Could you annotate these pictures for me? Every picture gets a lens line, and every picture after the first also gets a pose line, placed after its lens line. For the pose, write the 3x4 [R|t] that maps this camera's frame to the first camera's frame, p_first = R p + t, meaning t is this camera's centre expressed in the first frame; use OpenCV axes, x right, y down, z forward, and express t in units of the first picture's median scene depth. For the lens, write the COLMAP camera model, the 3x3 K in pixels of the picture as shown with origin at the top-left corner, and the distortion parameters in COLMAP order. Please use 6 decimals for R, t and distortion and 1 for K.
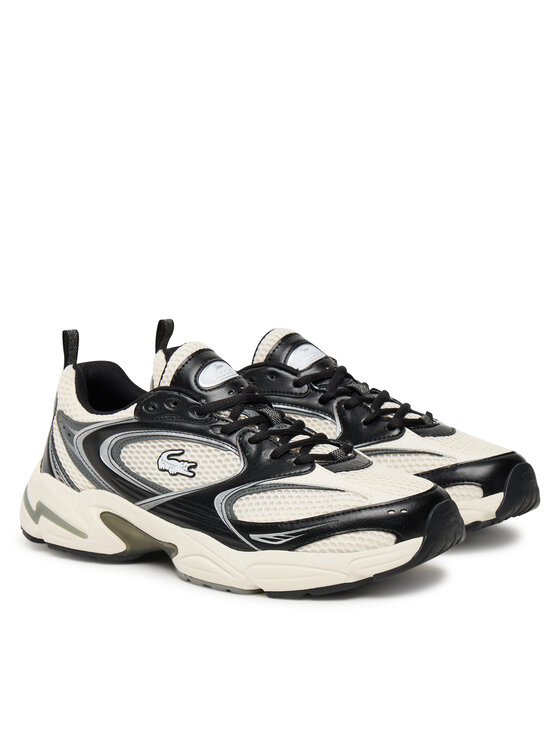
lens RADIAL K [[2183.5, 0, 280.0], [0, 2183.5, 373.0], [0, 0, 1]] dist [-0.160336, -0.416899]
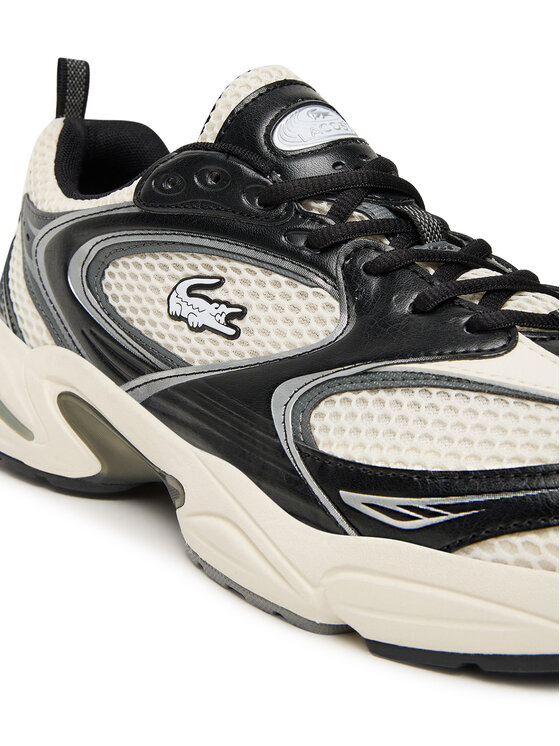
lens RADIAL K [[1194.2, 0, 280.0], [0, 1194.2, 373.0], [0, 0, 1]] dist [-0.032584, -0.009127]
pose [[0.989371, 0.101805, -0.103832, -0.004120], [-0.094696, 0.992953, 0.071251, 0.036215], [0.110354, -0.060661, 0.992039, 0.753821]]
